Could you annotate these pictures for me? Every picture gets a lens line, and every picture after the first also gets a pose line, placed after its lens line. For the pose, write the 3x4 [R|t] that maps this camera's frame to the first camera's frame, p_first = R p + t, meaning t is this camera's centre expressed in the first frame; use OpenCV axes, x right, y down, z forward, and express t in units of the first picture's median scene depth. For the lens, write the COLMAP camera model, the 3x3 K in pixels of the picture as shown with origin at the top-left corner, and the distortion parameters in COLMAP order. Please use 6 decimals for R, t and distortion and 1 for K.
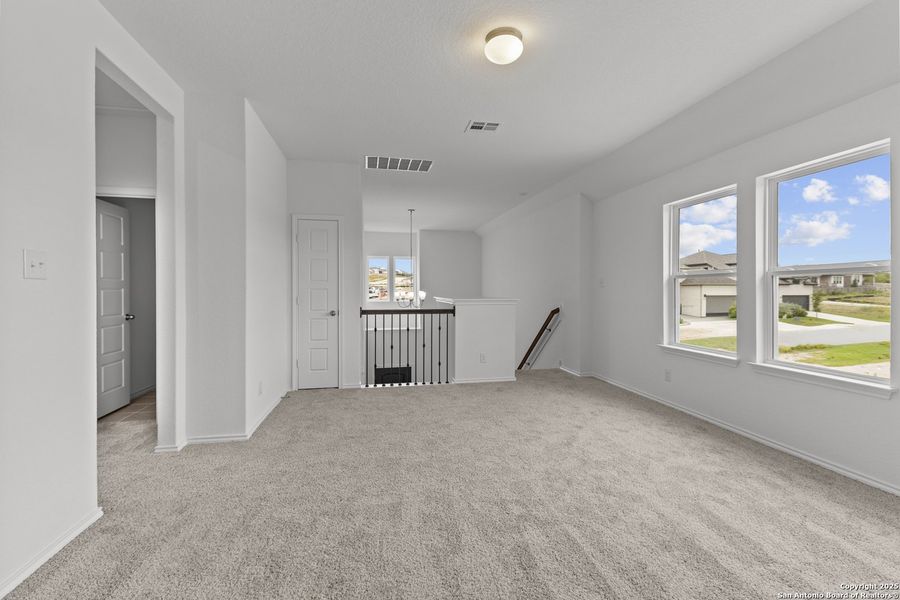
lens RADIAL K [[419.2, 0, 449.4], [0, 419.2, 290.9], [0, 0, 1]] dist [0.044228, -0.021691]
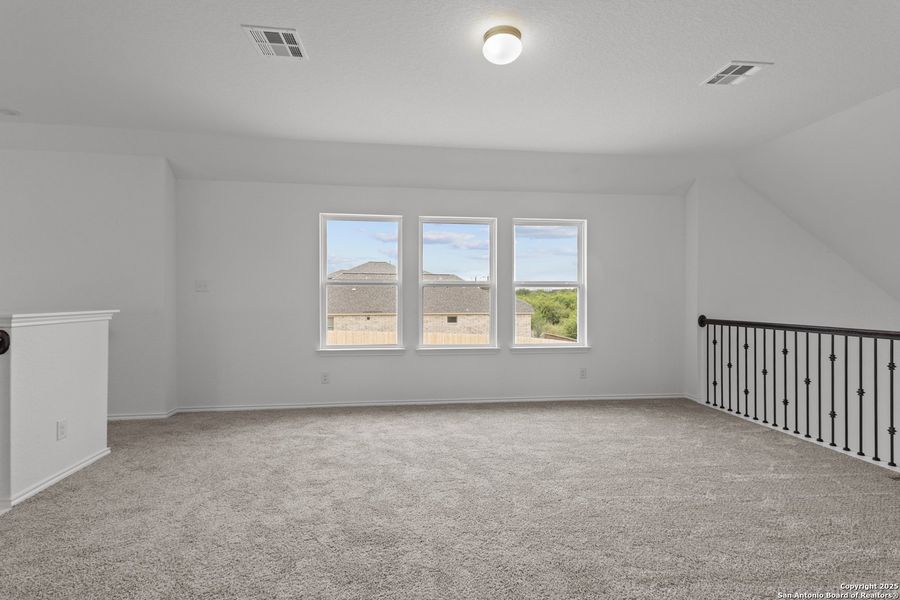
lens RADIAL K [[425.6, 0, 451.2], [0, 425.6, 297.3], [0, 0, 1]] dist [0.018205, -0.000375]
pose [[0.052825, 0.001718, 0.998602, -0.591116], [-0.002671, 0.999995, -0.001579, 0.002209], [-0.998600, -0.002583, 0.052830, 0.733590]]
